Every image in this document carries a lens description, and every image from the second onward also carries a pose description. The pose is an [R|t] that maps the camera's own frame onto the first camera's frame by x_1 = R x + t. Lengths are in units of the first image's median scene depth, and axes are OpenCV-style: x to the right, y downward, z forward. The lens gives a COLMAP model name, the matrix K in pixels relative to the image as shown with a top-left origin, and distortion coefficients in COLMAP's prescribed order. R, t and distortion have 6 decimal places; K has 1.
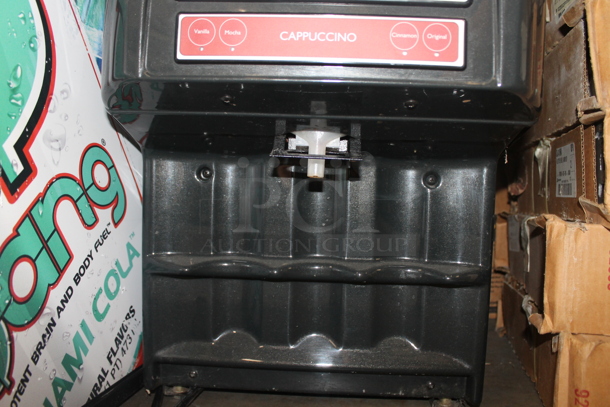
lens RADIAL K [[514.2, 0, 305.0], [0, 514.2, 203.5], [0, 0, 1]] dist [-0.173944, 0.147936]
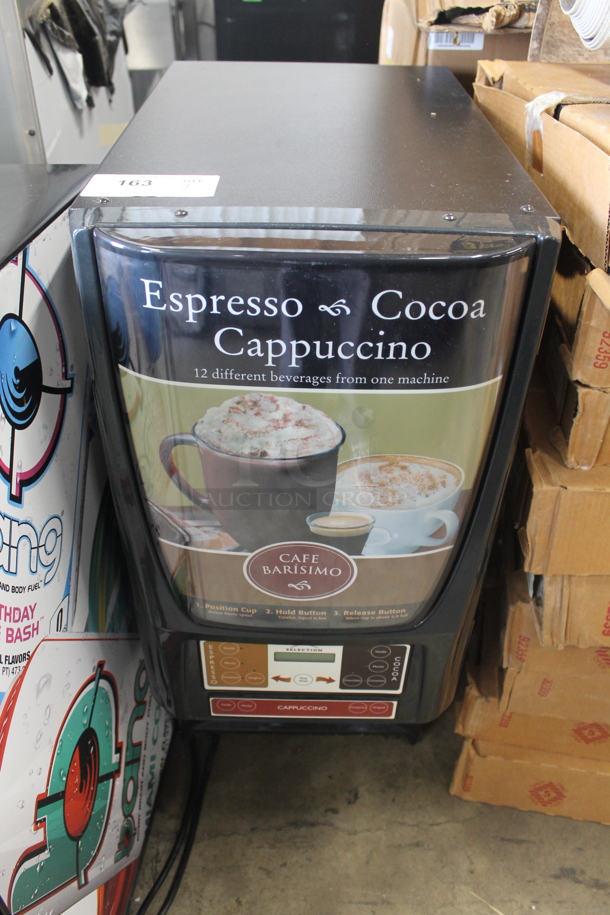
lens RADIAL K [[771.4, 0, 305.0], [0, 771.4, 457.5], [0, 0, 1]] dist [-0.173944, 0.147936]
pose [[0.999251, -0.031452, 0.022536, 0.005318], [0.012226, 0.809259, 0.587325, -2.222599], [-0.036710, -0.586609, 0.809038, -0.414666]]
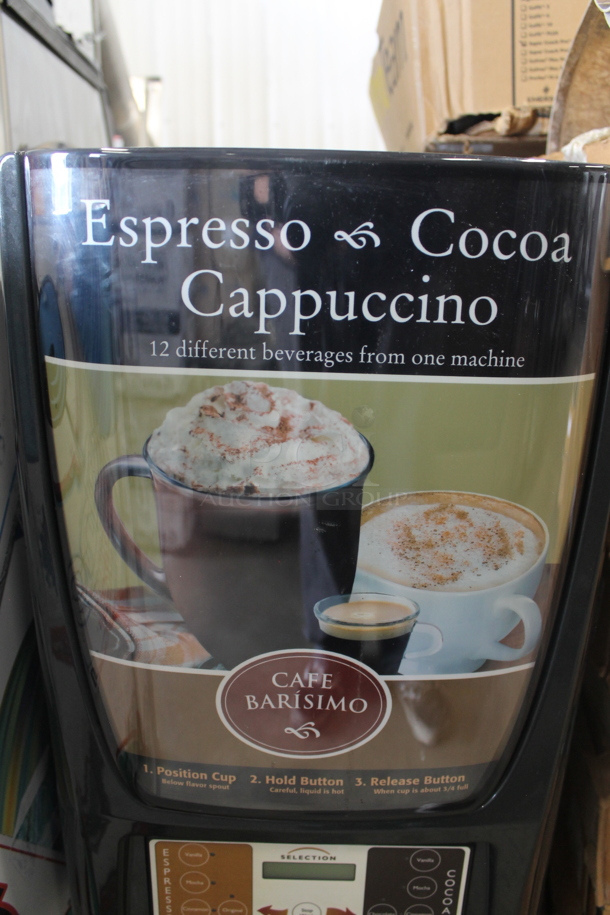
lens RADIAL K [[771.4, 0, 305.0], [0, 771.4, 457.5], [0, 0, 1]] dist [-0.173944, 0.147936]
pose [[0.999067, -0.020449, 0.038050, -0.008054], [0.009454, 0.963006, 0.269314, -1.626505], [-0.042149, -0.268703, 0.962300, -0.124352]]
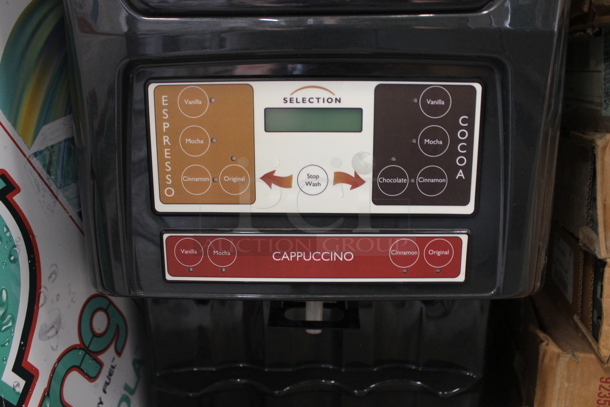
lens RADIAL K [[514.2, 0, 305.0], [0, 514.2, 203.5], [0, 0, 1]] dist [-0.173944, 0.147936]
pose [[0.999141, -0.041043, 0.005674, 0.009349], [0.039347, 0.982812, 0.180369, -0.575489], [-0.012980, -0.179991, 0.983583, 0.073240]]
